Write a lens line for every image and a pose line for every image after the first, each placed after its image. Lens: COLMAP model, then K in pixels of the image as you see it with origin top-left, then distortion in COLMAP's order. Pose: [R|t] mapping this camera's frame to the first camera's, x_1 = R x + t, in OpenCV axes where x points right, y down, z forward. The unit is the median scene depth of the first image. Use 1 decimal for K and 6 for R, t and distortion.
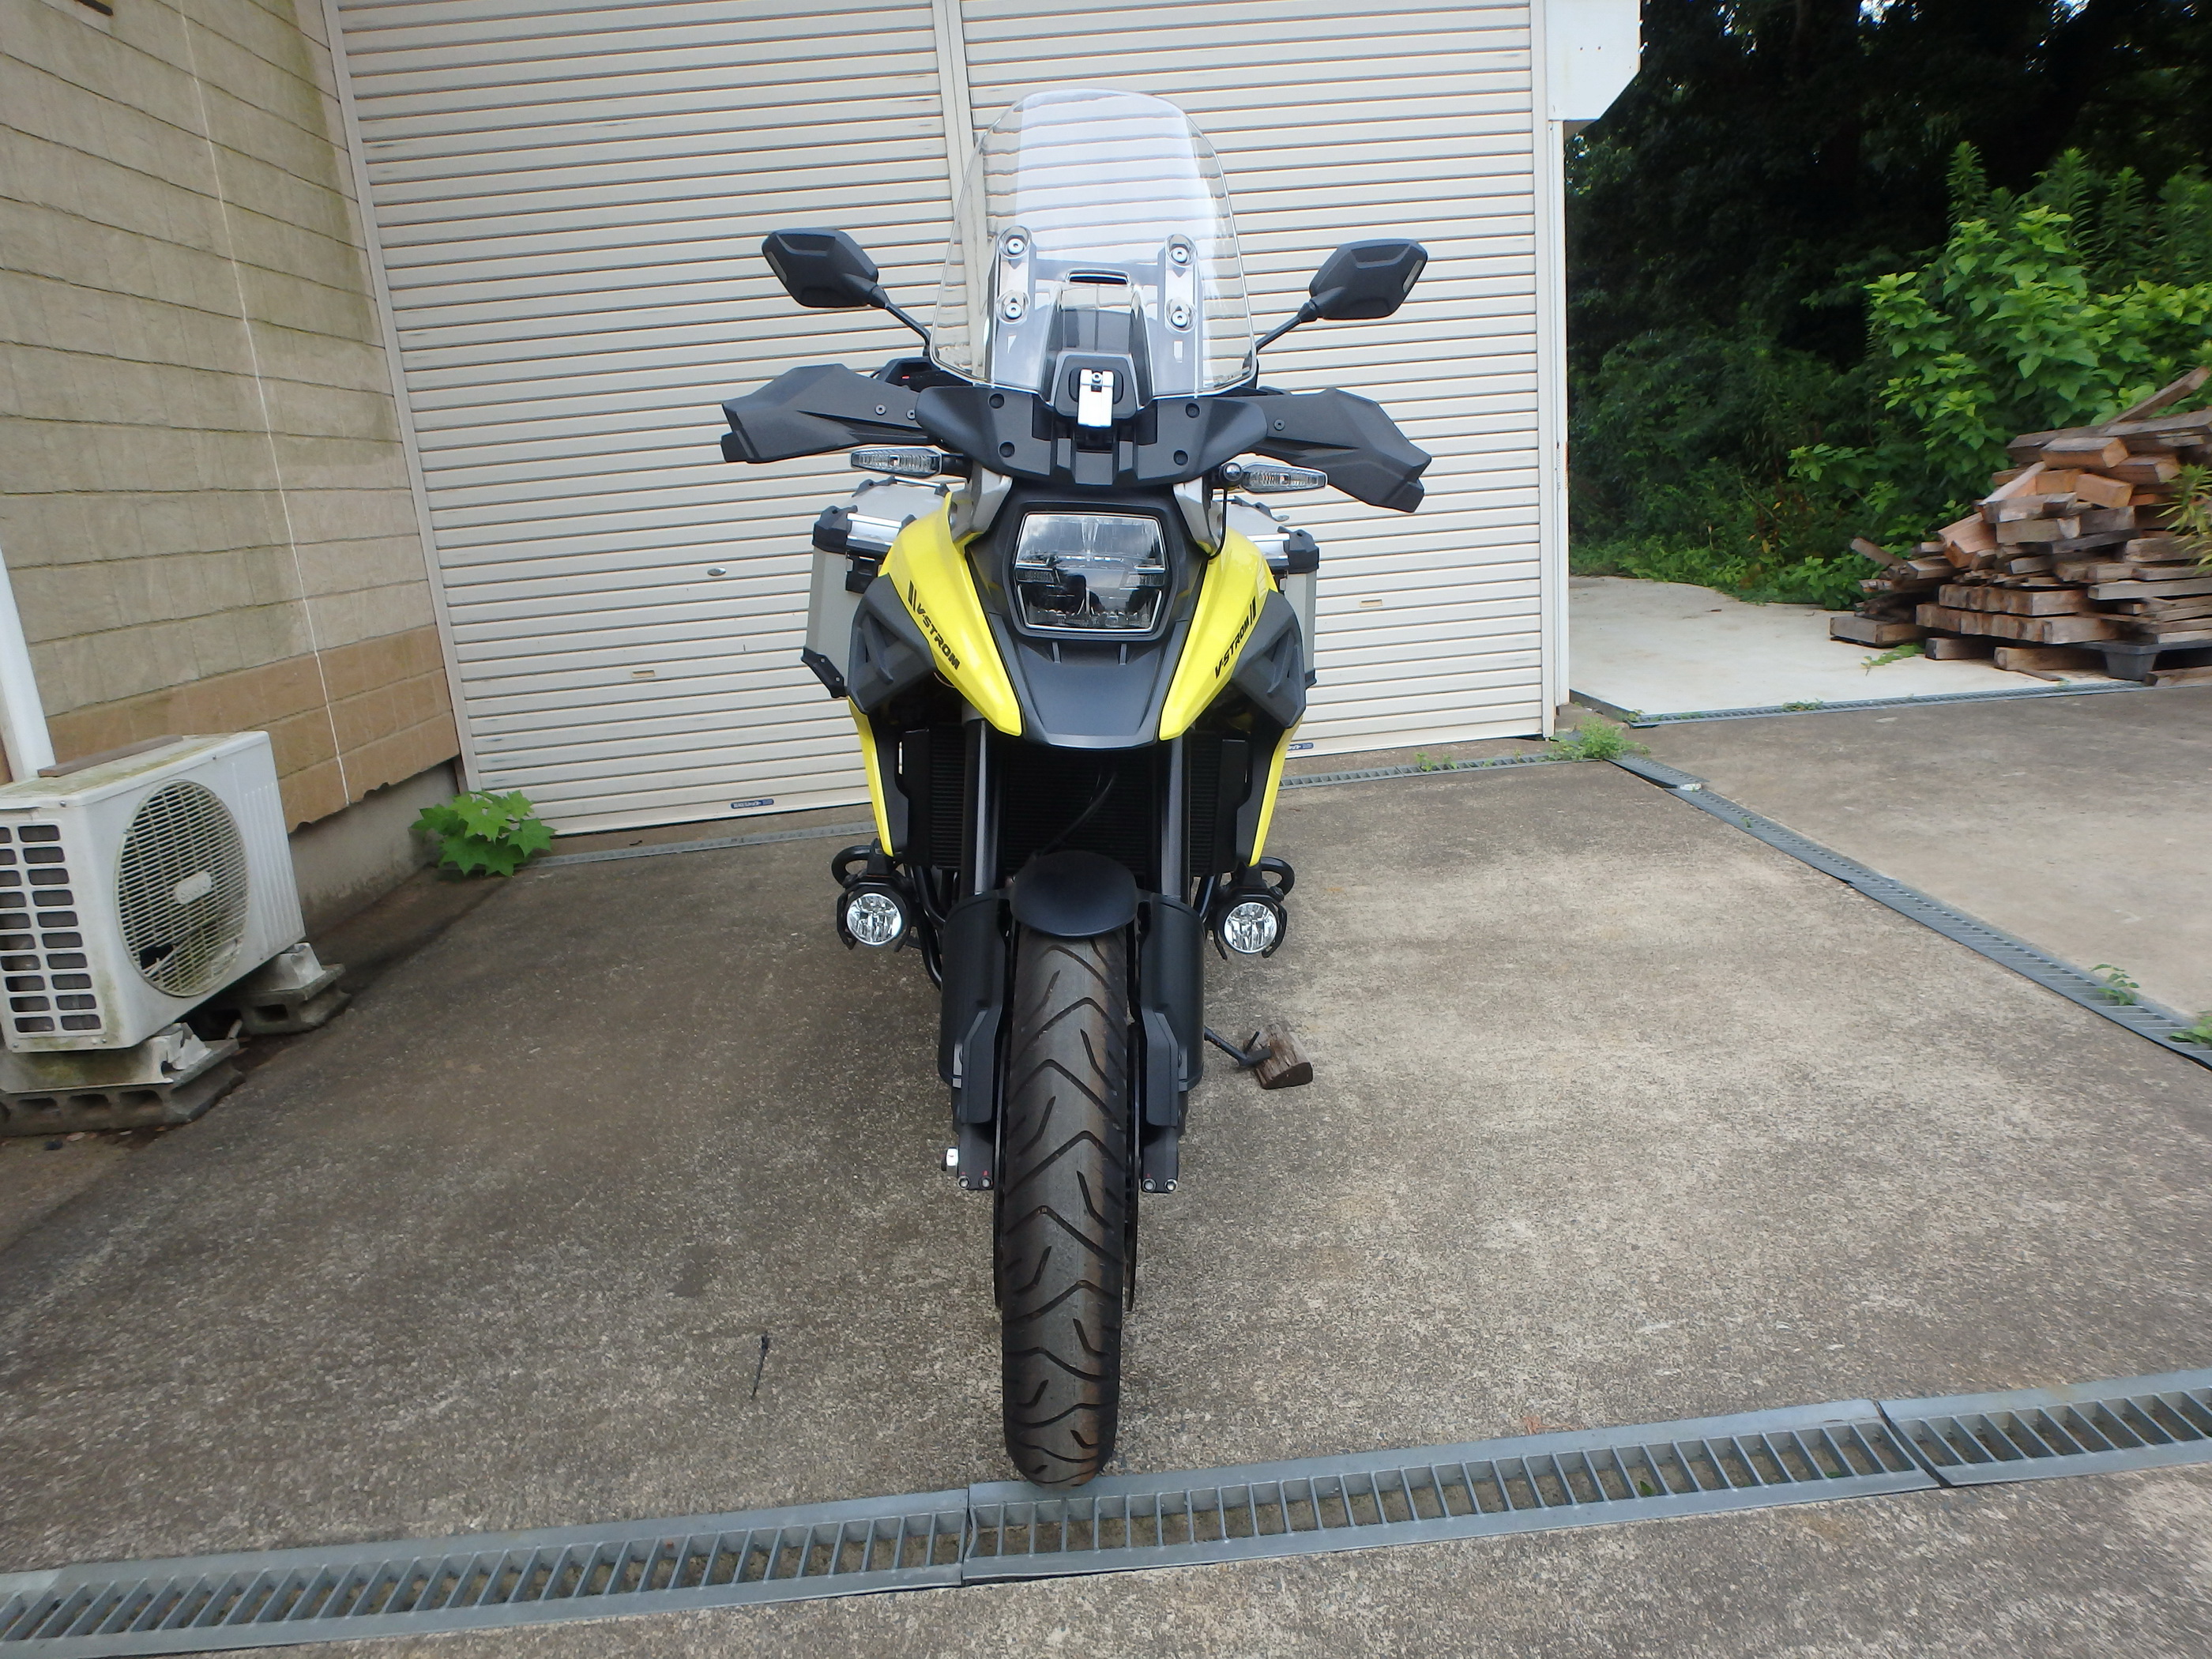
lens RADIAL K [[1390.7, 0, 1130.3], [0, 1390.7, 833.0], [0, 0, 1]] dist [-0.060618, 0.021049]
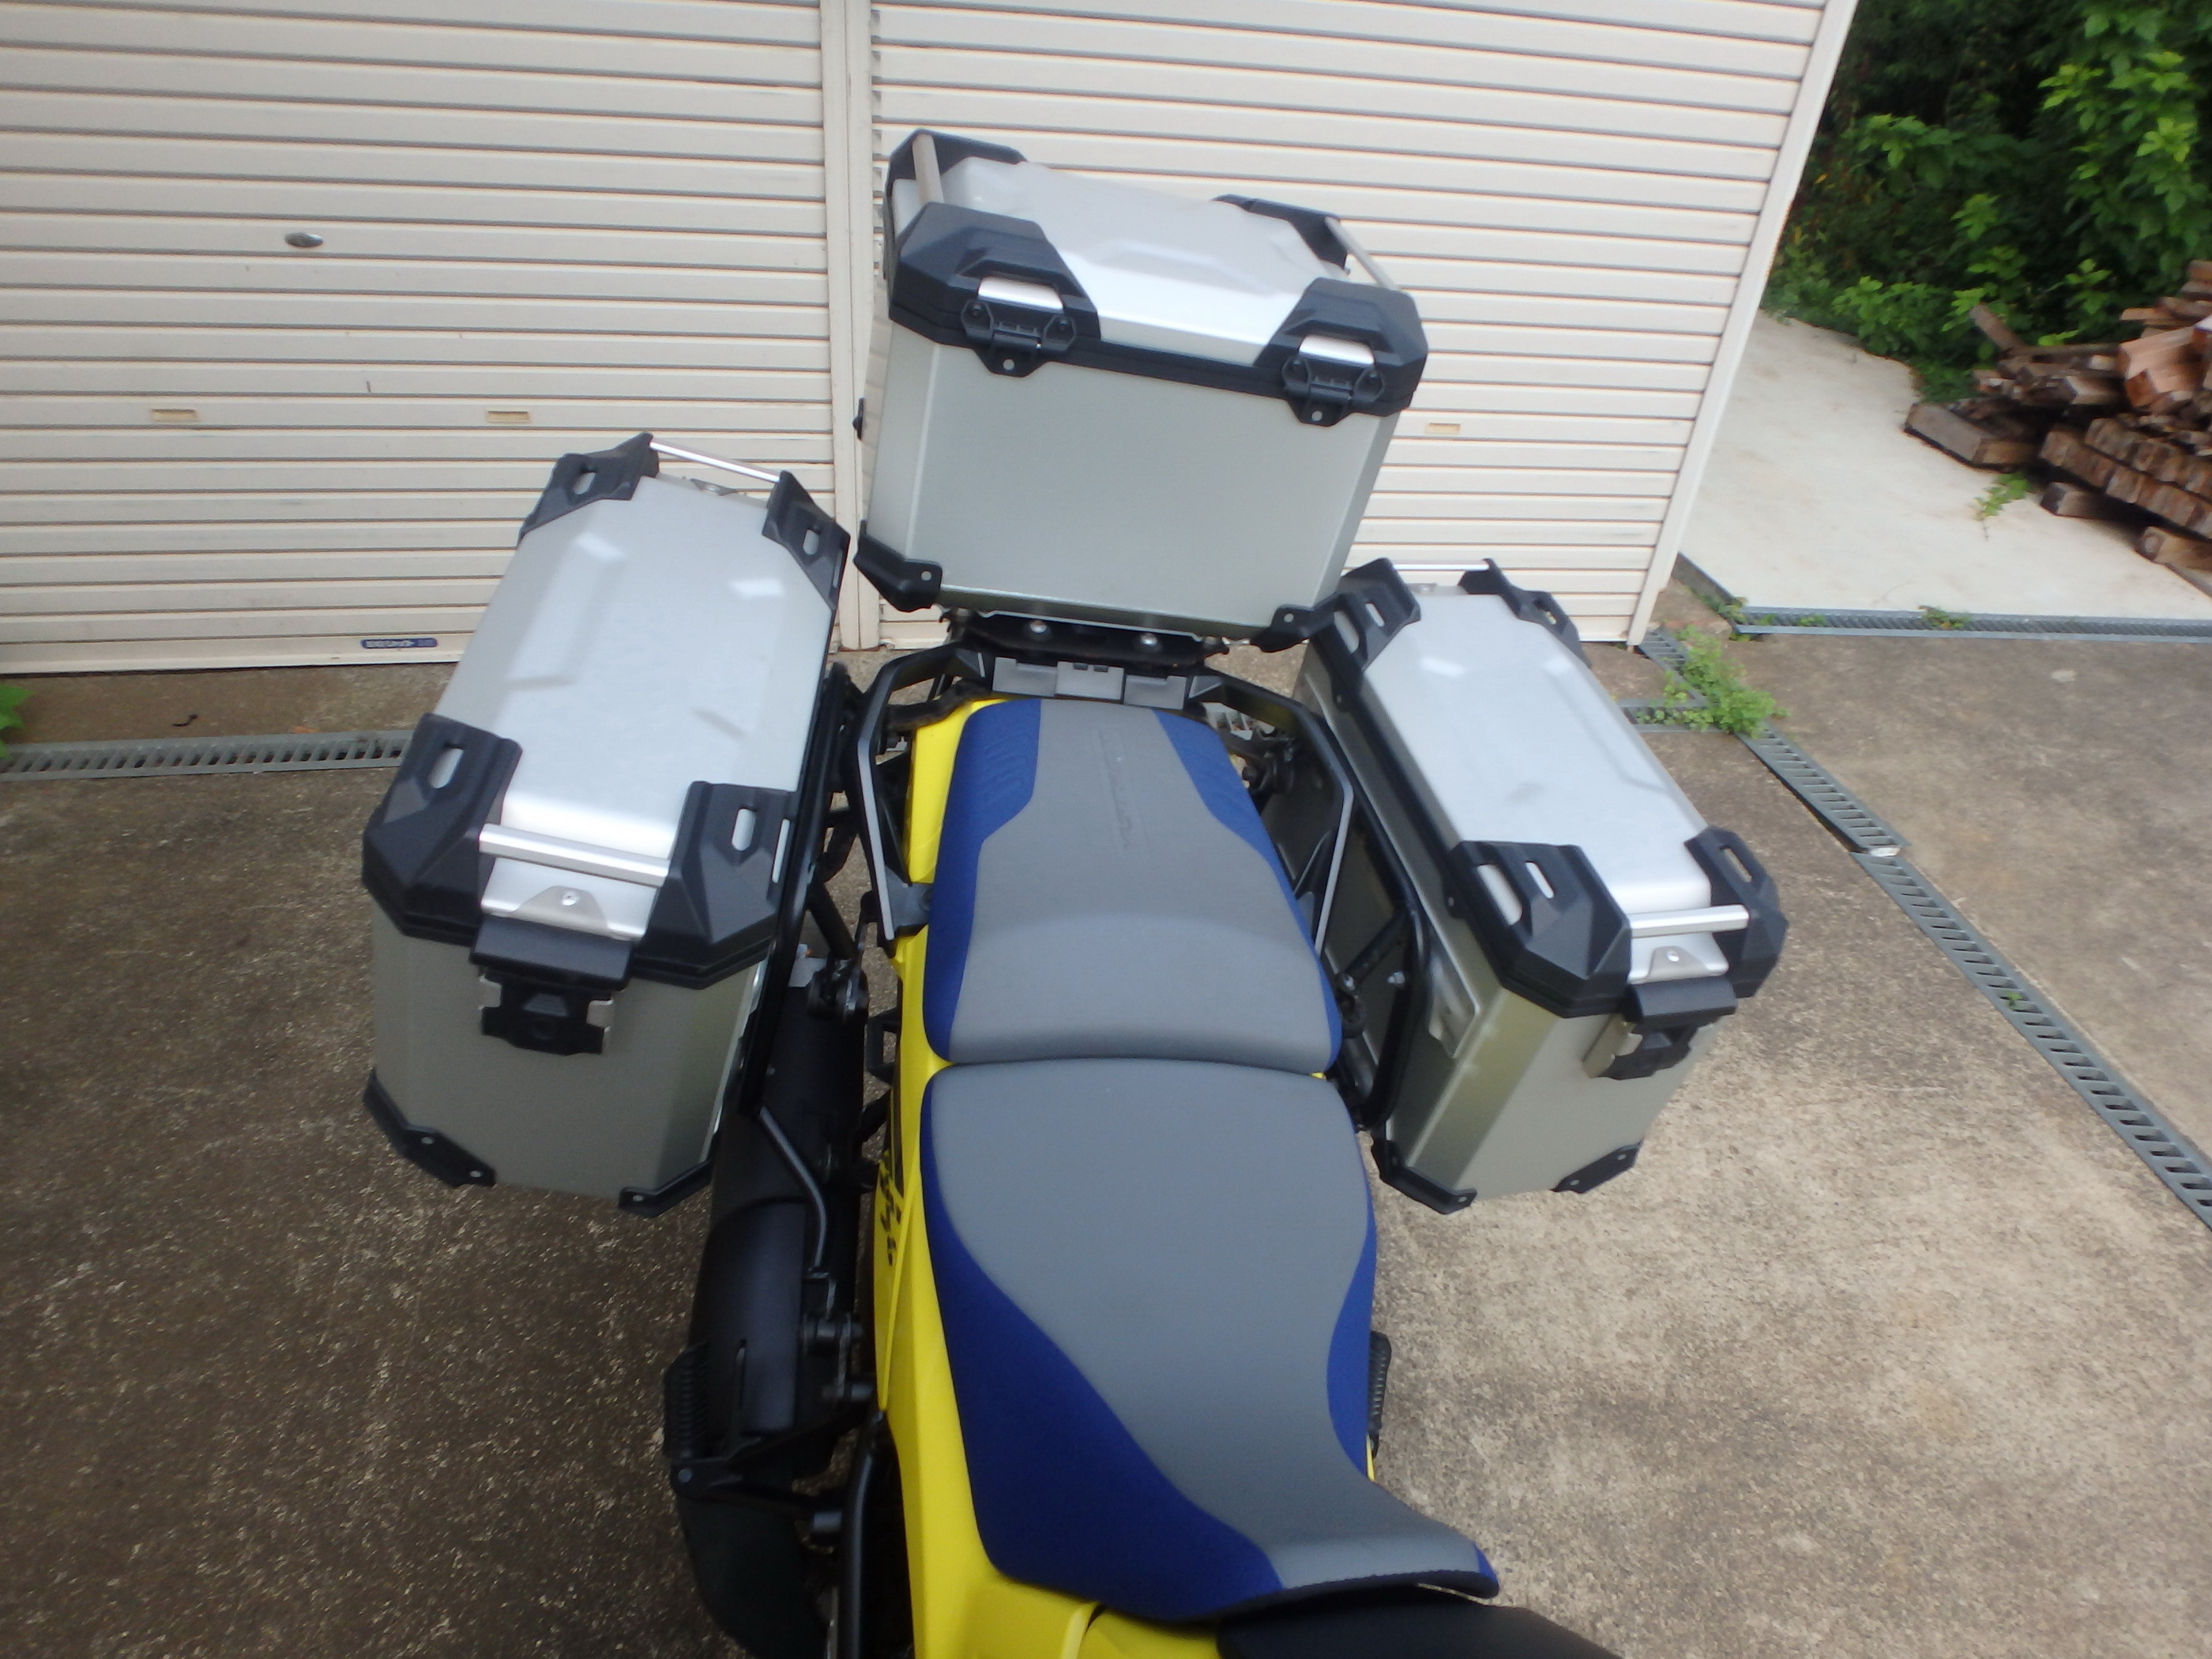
lens RADIAL K [[1390.7, 0, 1130.3], [0, 1390.7, 833.0], [0, 0, 1]] dist [-0.060618, 0.021049]
pose [[0.980488, 0.072490, 0.182725, -0.090749], [-0.131874, 0.931887, 0.337928, -0.261791], [-0.145783, -0.355431, 0.923264, 0.531254]]
